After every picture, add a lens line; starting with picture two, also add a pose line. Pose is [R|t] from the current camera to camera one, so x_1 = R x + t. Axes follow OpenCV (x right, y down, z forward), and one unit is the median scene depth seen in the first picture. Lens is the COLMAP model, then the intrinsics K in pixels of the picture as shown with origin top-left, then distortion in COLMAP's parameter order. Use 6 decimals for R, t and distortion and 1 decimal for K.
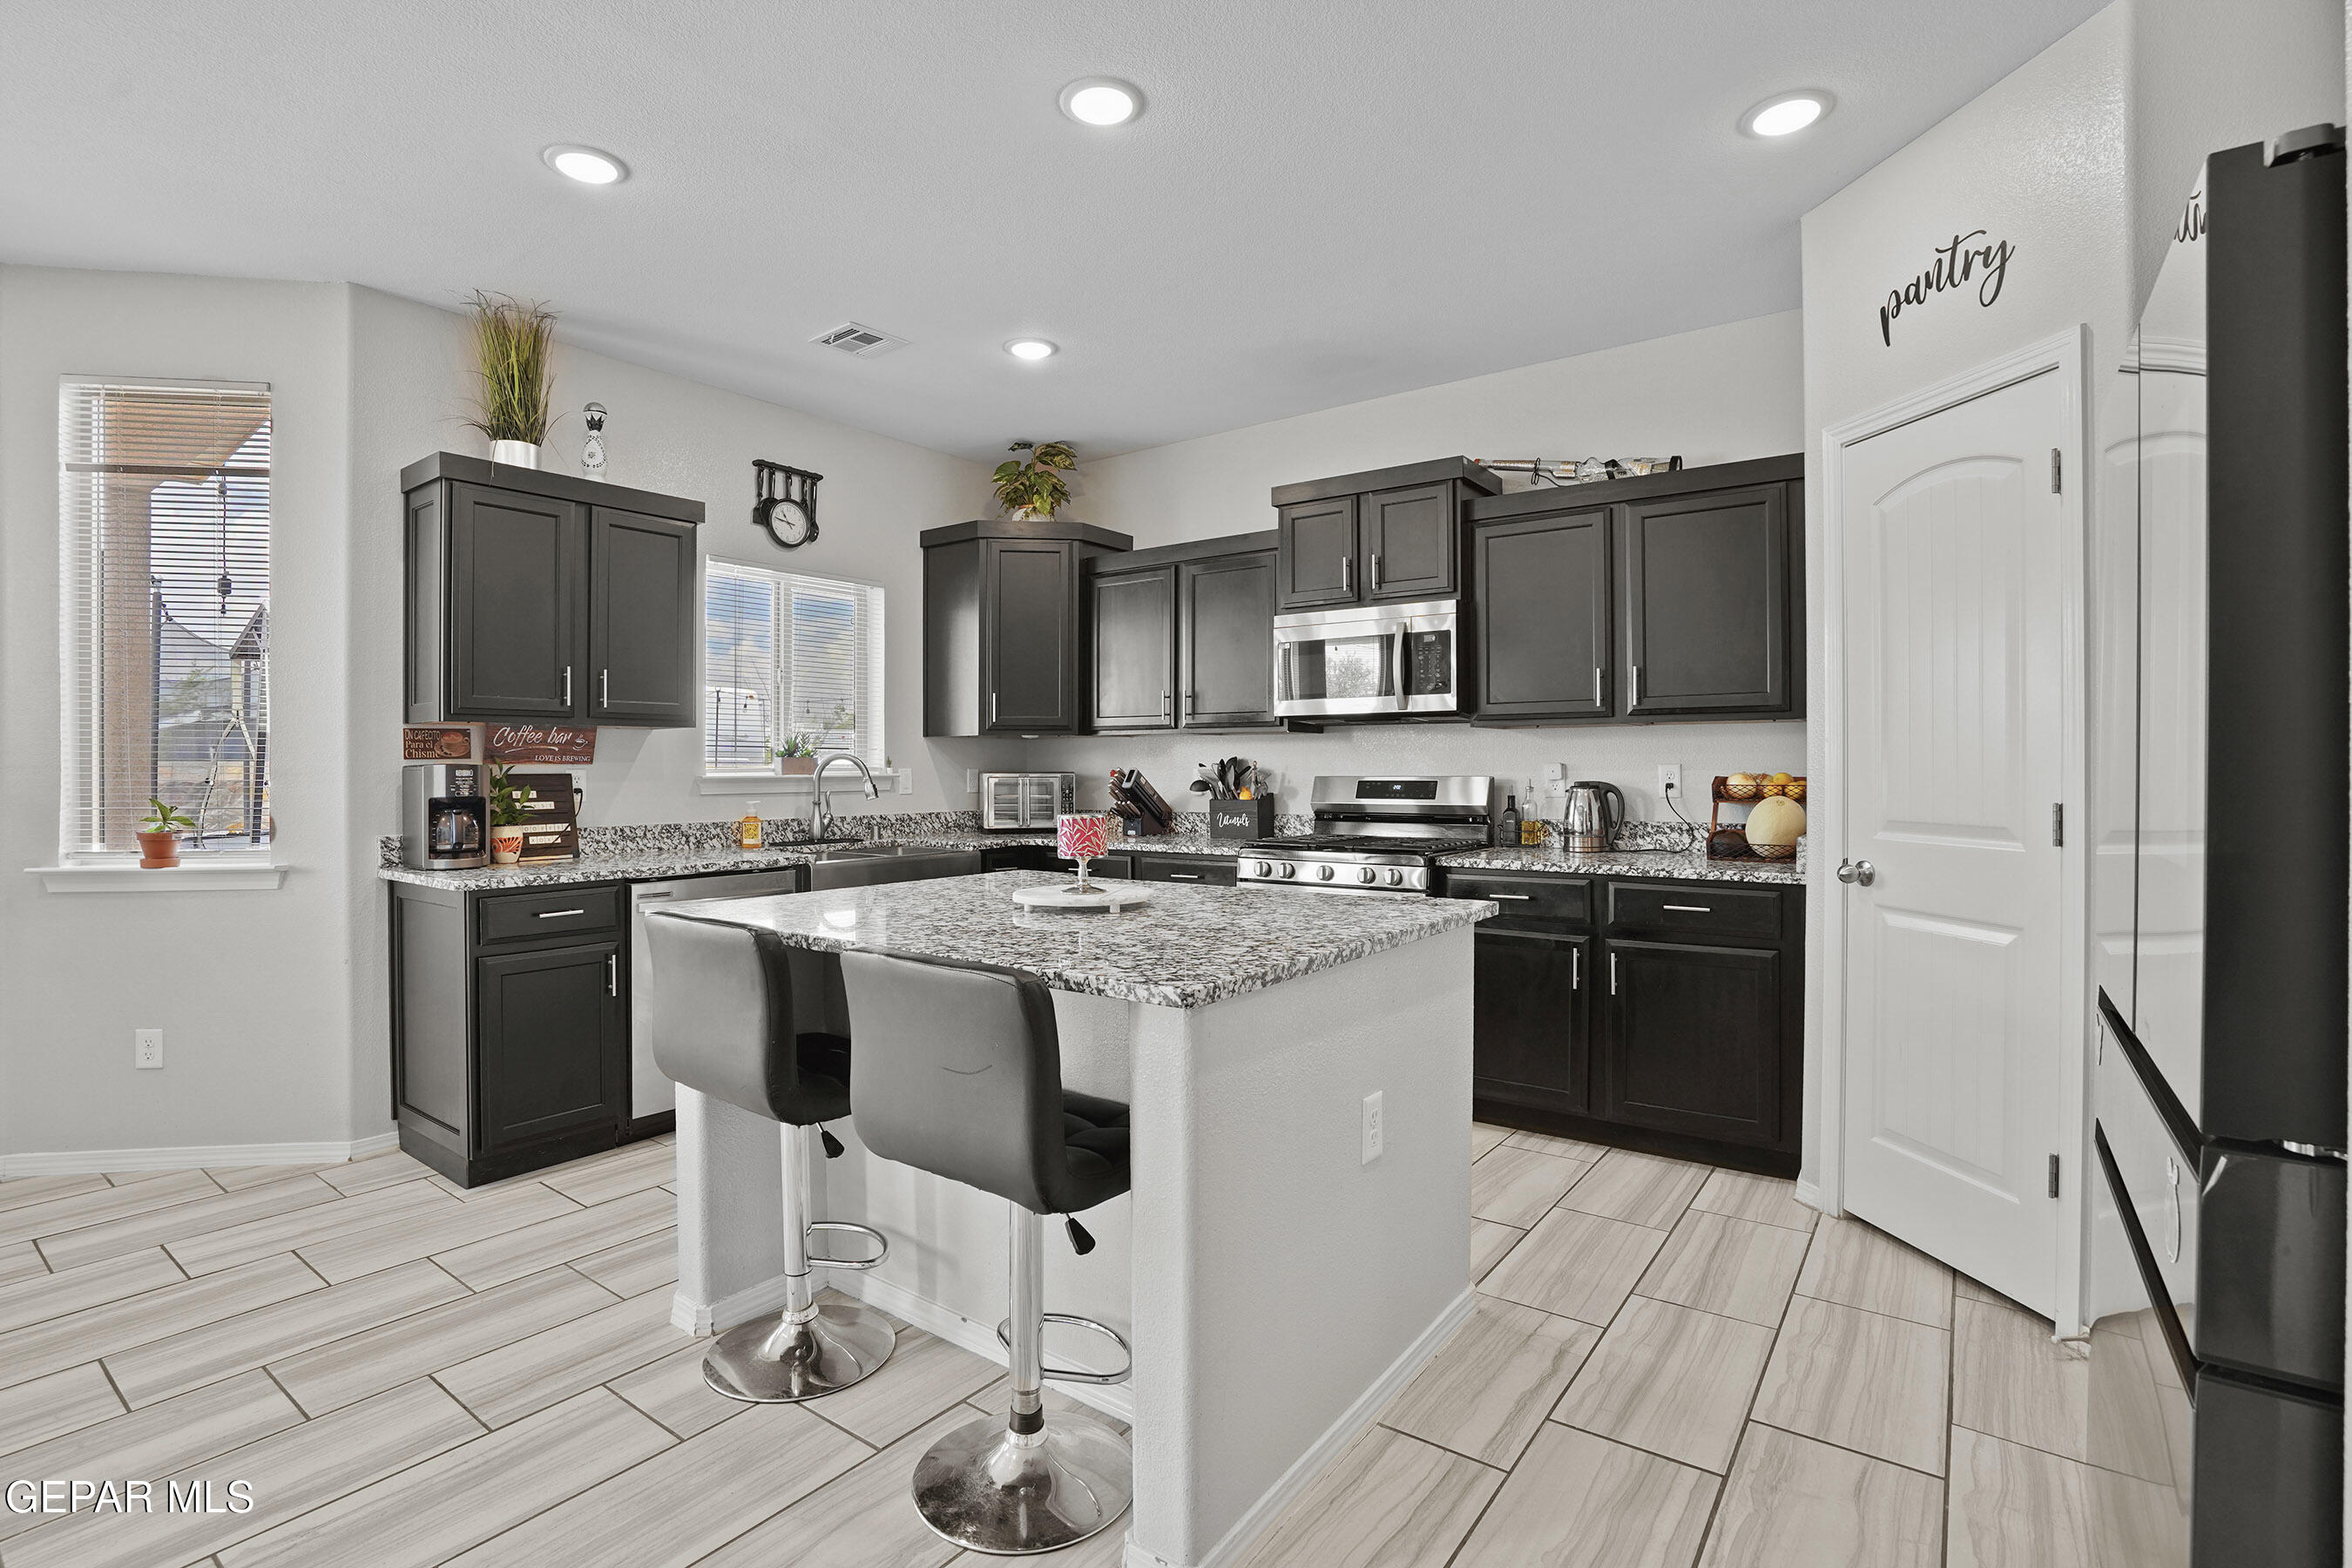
lens RADIAL K [[1101.6, 0, 1159.9], [0, 1101.6, 773.5], [0, 0, 1]] dist [-0.046844, 0.013474]
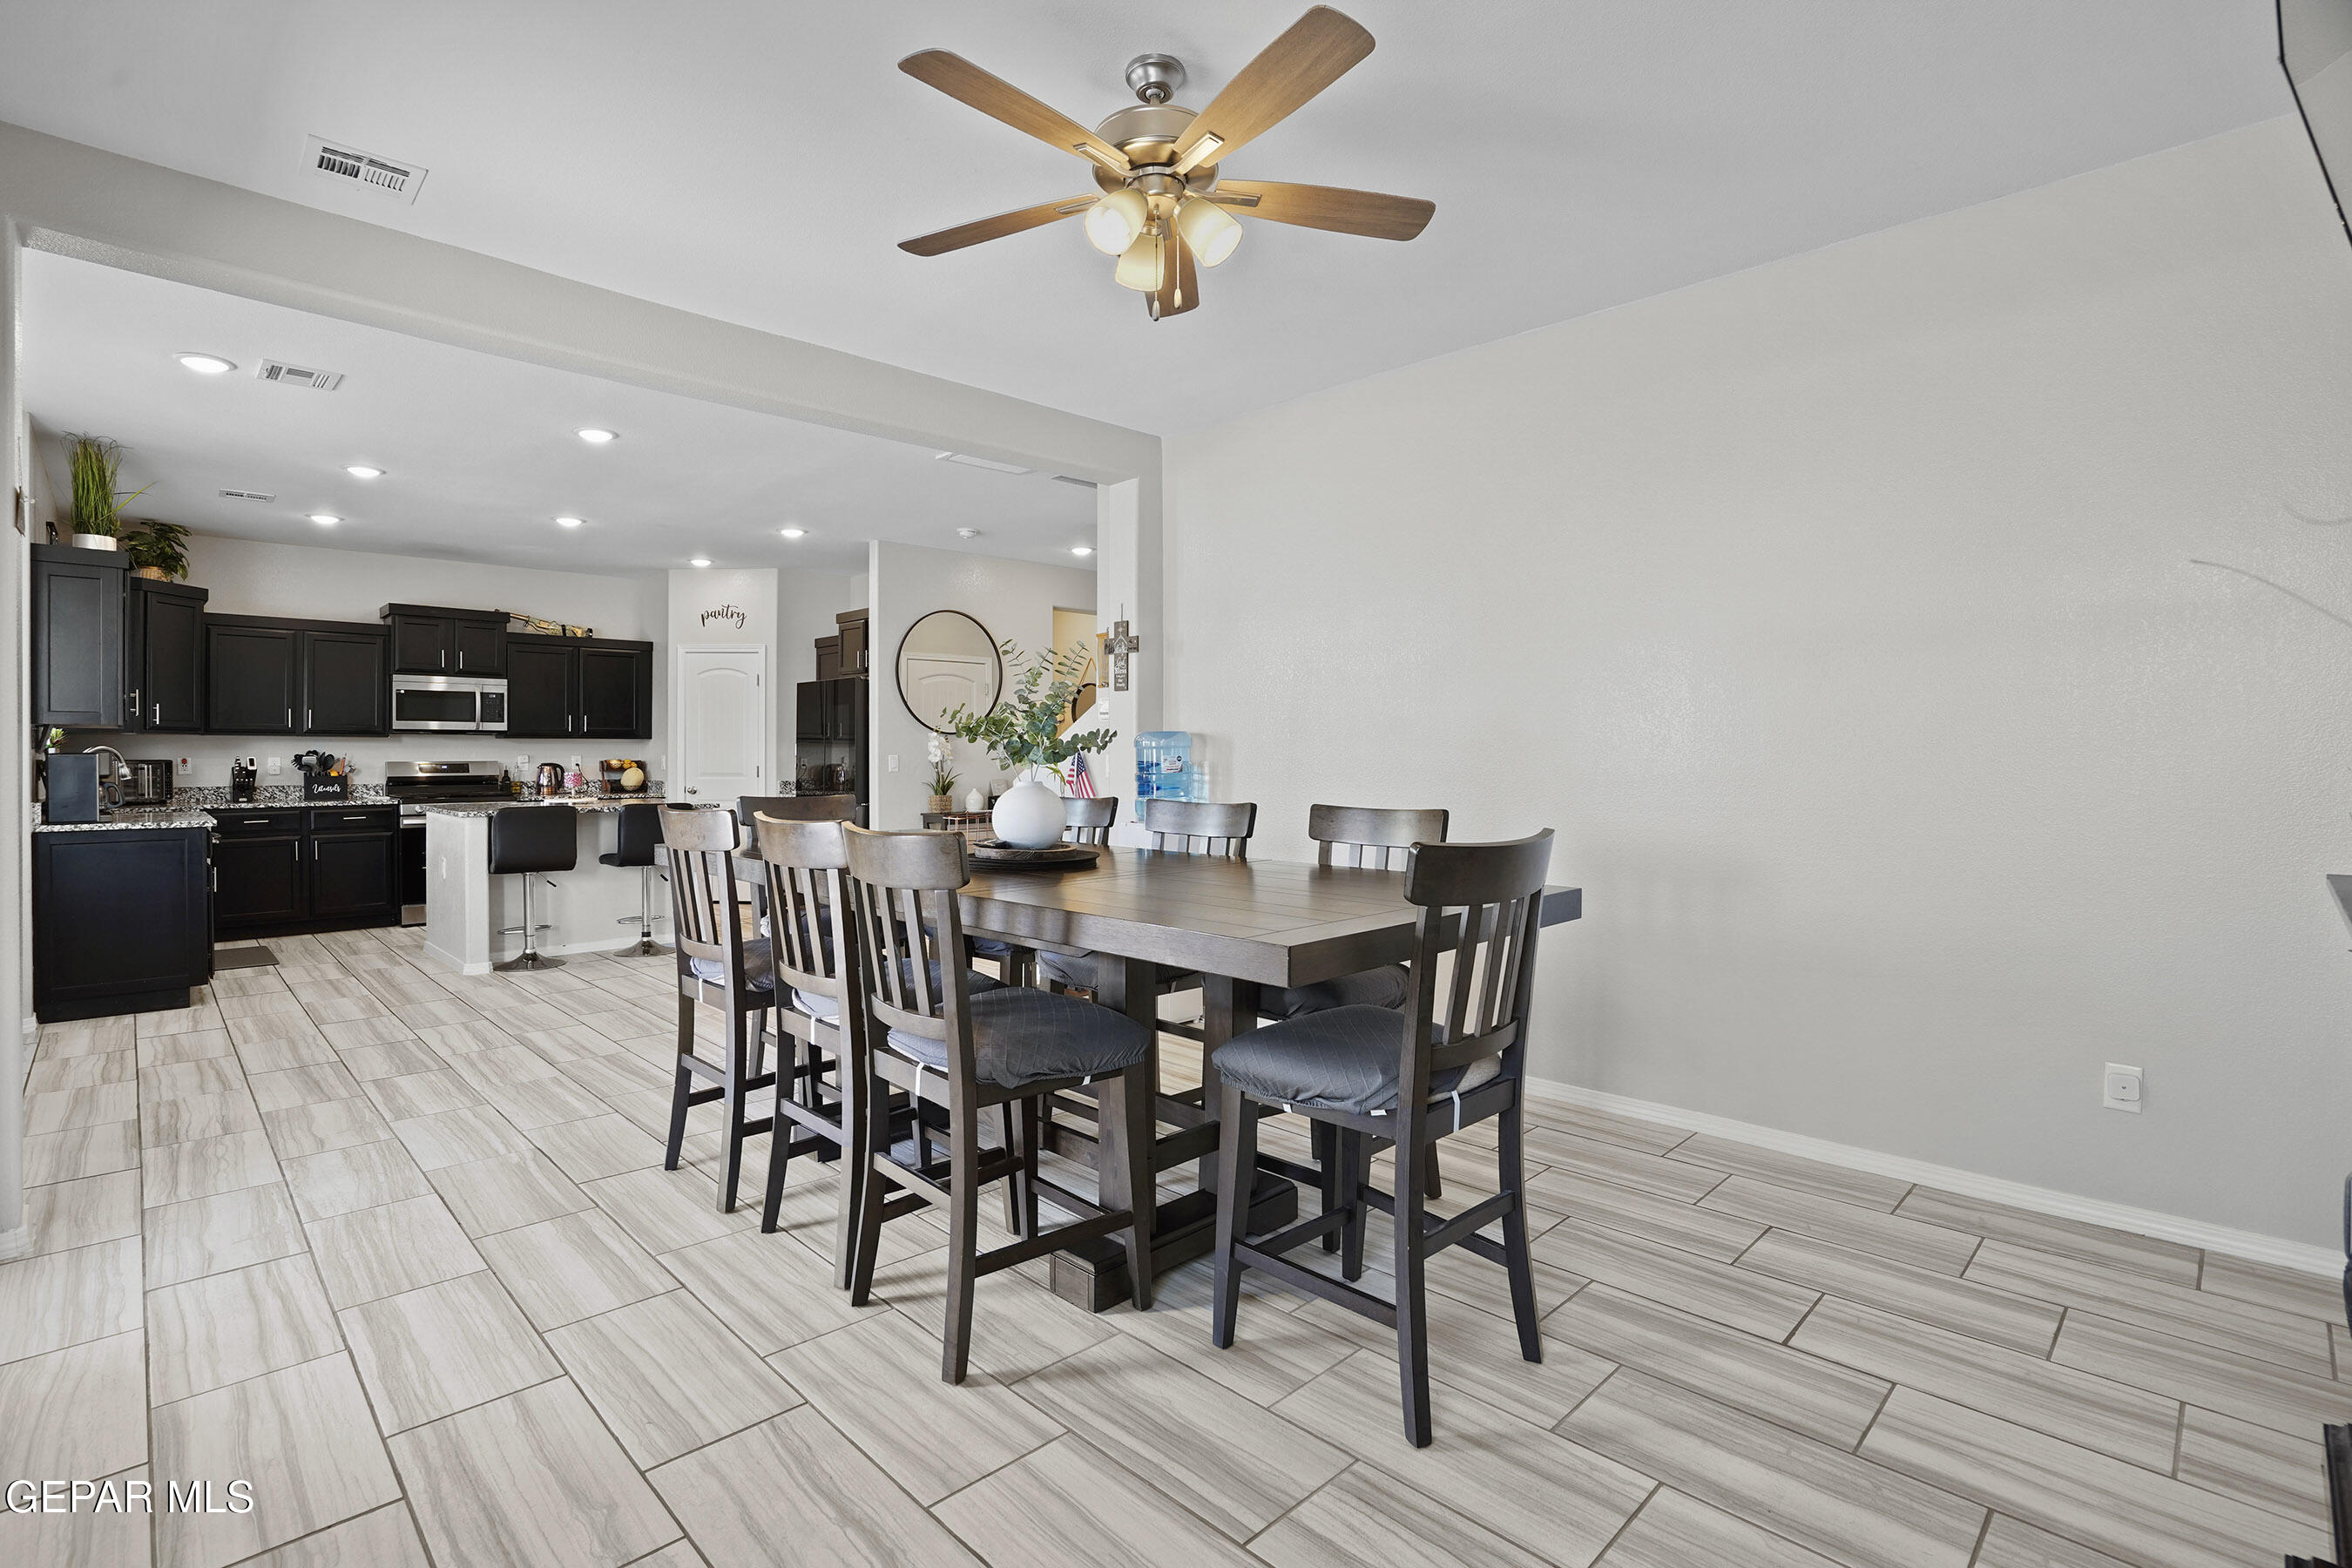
lens RADIAL K [[1101.6, 0, 1149.7], [0, 1101.6, 755.0], [0, 0, 1]] dist [-0.046844, 0.013474]
pose [[0.164801, 0.005547, 0.986311, -1.766408], [0.006345, 0.999958, -0.006684, 0.014263], [-0.986306, 0.007360, 0.164759, -0.658908]]
